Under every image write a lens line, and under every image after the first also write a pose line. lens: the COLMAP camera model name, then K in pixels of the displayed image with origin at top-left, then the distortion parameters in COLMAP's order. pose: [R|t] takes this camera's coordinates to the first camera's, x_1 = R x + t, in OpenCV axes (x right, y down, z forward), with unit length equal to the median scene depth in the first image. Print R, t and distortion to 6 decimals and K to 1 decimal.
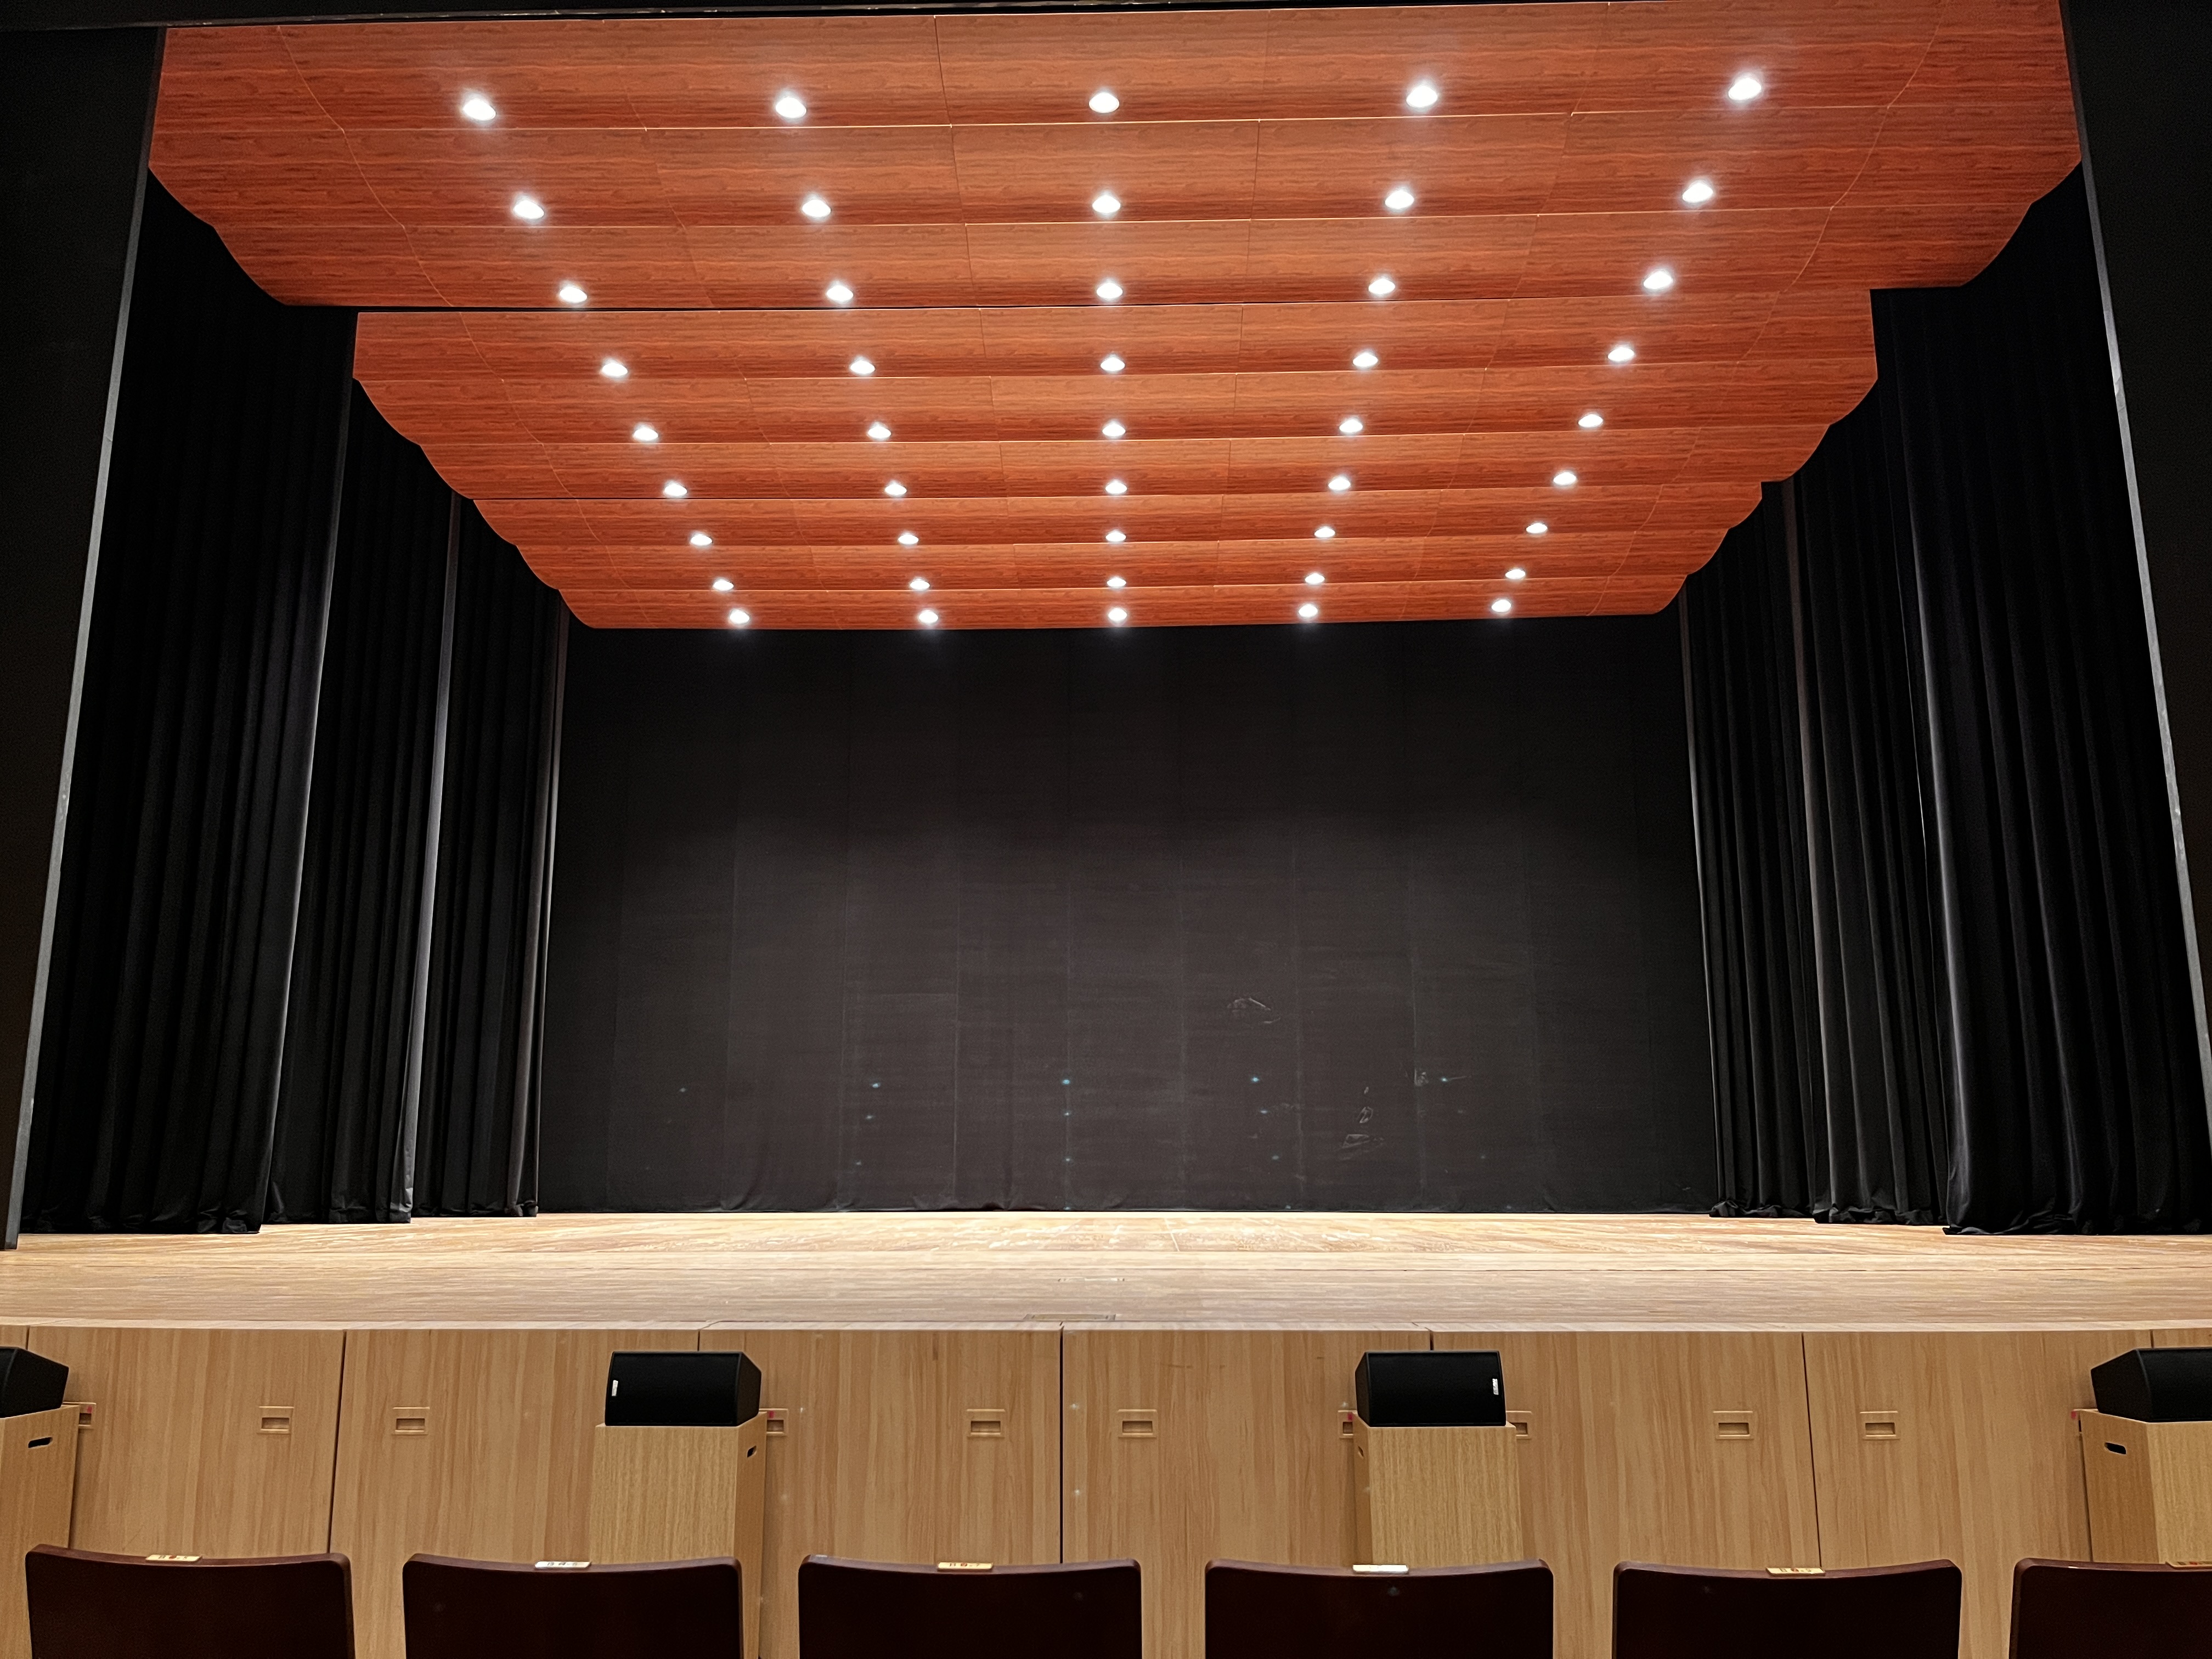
lens RADIAL K [[1676.8, 0, 1088.1], [0, 1676.8, 847.7], [0, 0, 1]] dist [0.053684, -0.079305]
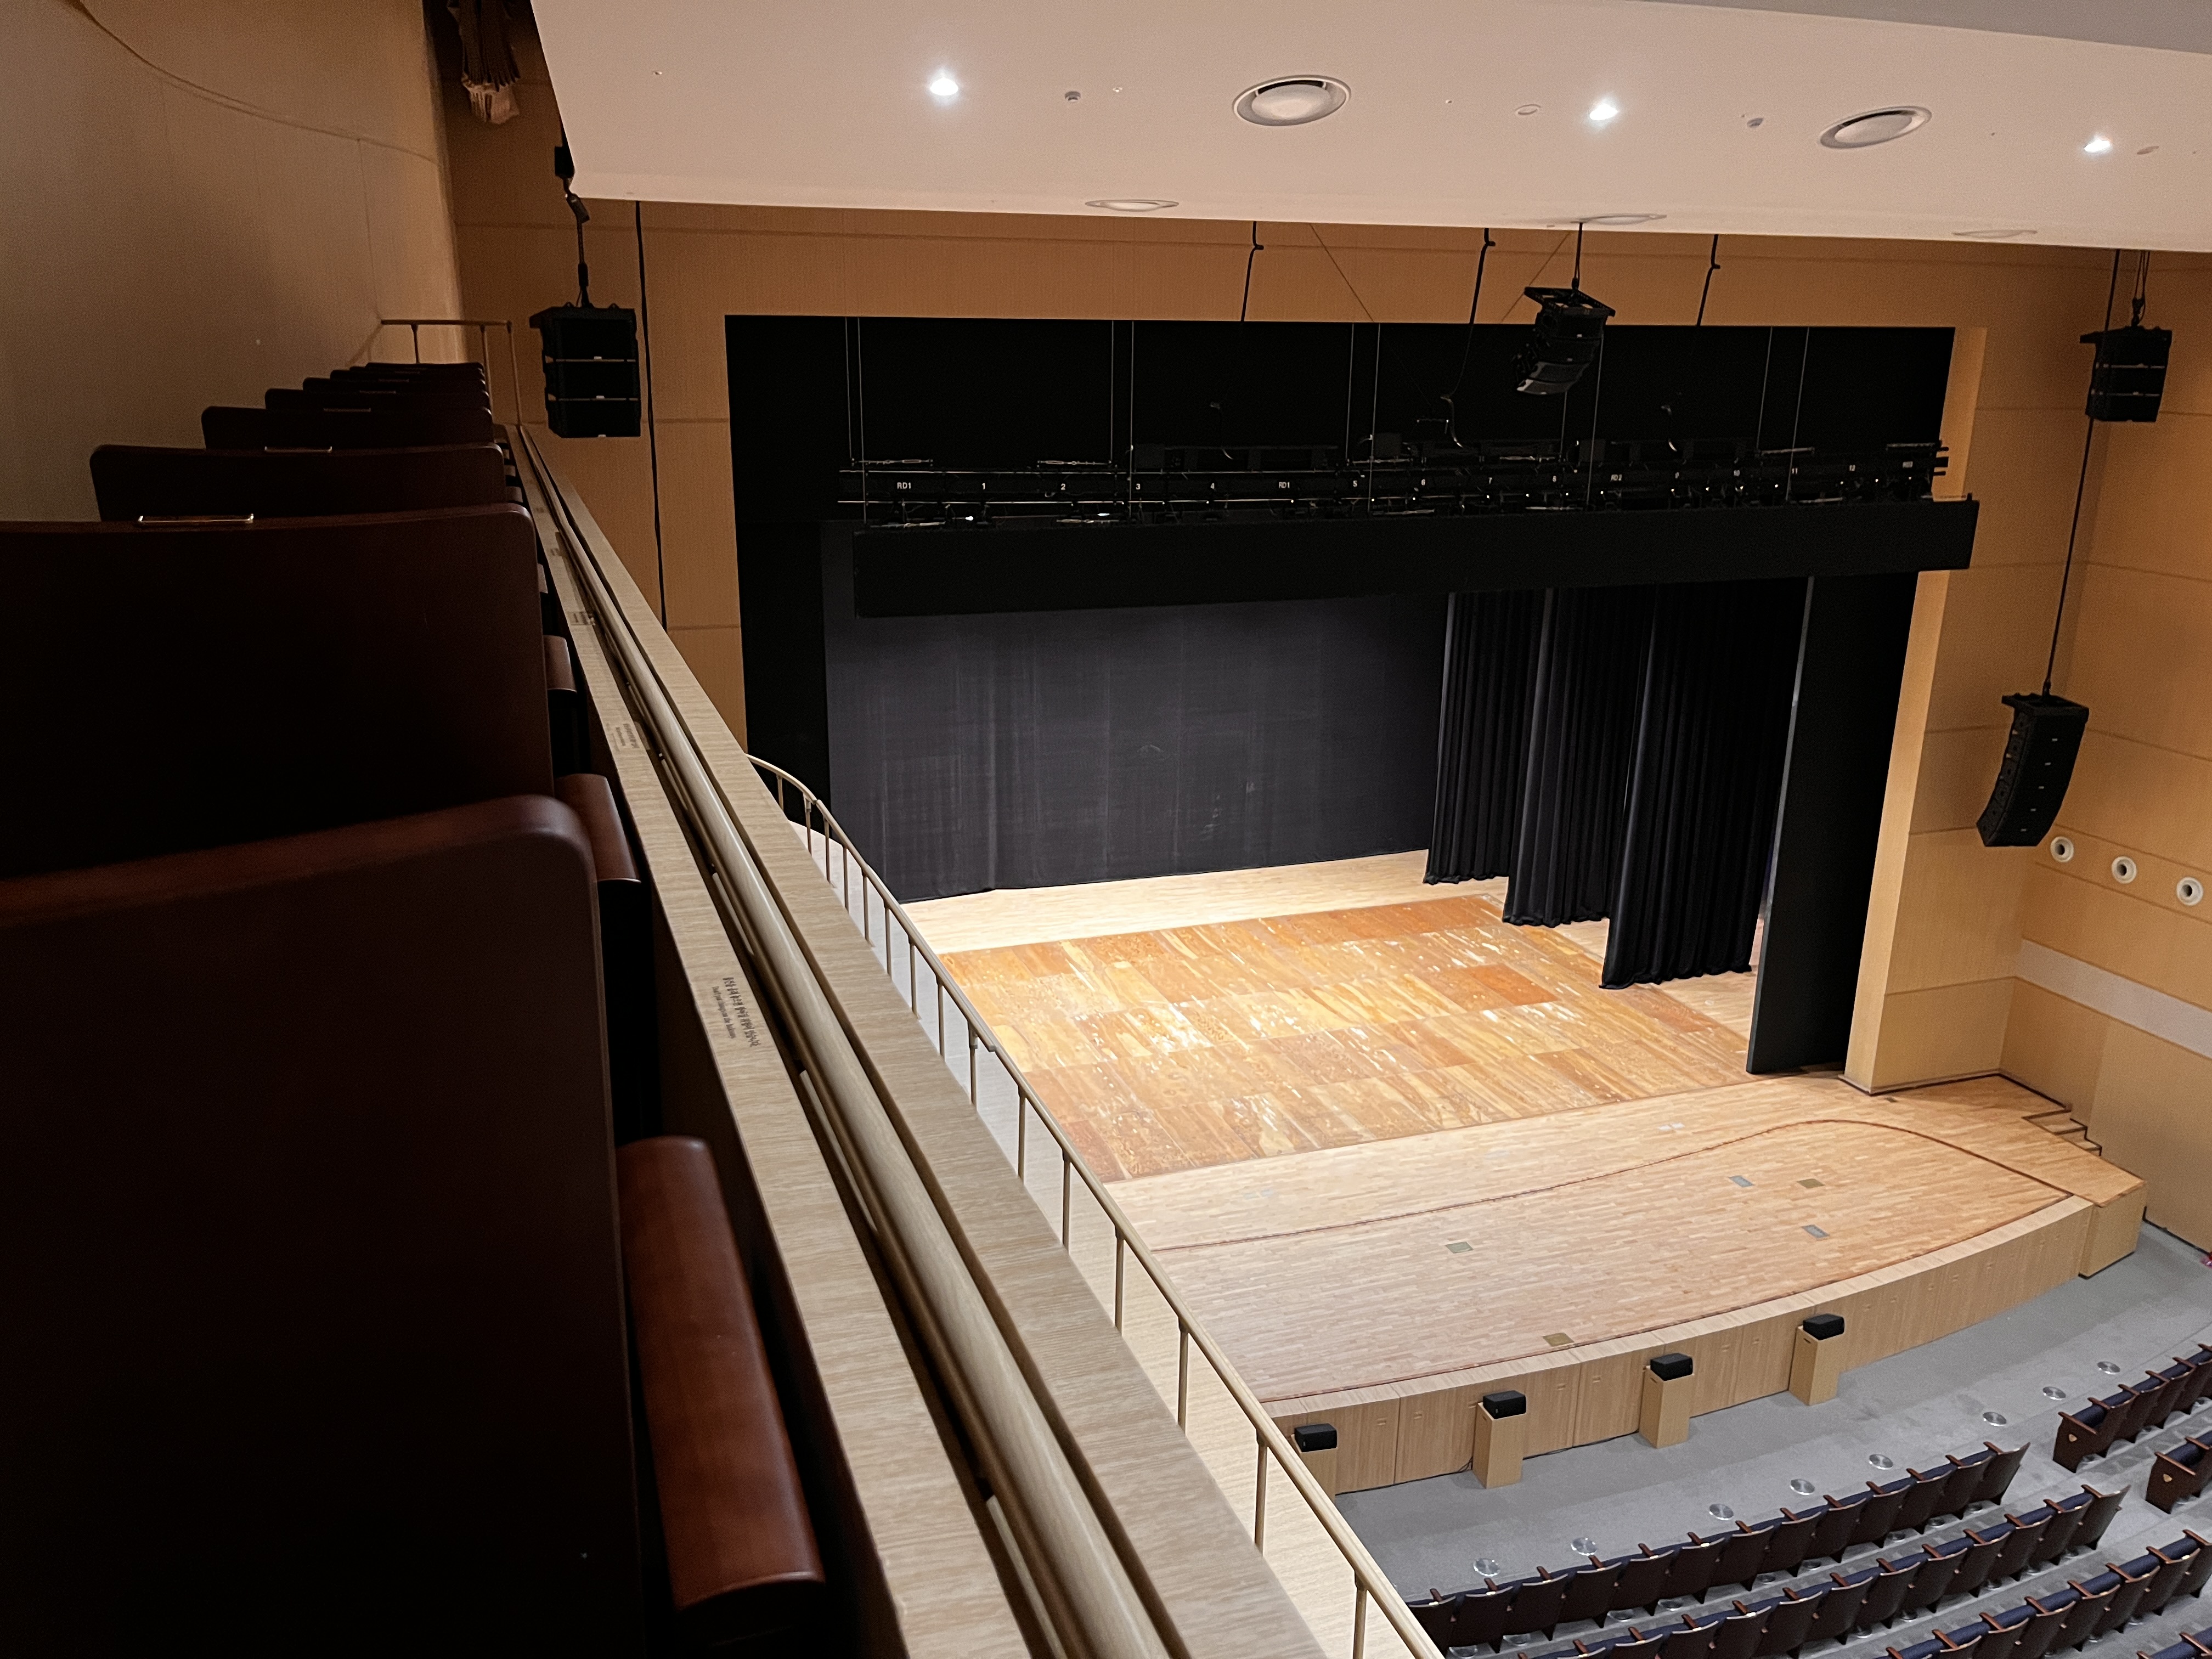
lens RADIAL K [[1676.8, 0, 1089.3], [0, 1676.8, 831.2], [0, 0, 1]] dist [0.053684, -0.079305]
pose [[0.933228, -0.093039, 0.347029, -0.581525], [-0.078102, 0.890258, 0.448711, -0.614354], [-0.350693, -0.445853, 0.823547, -0.300433]]
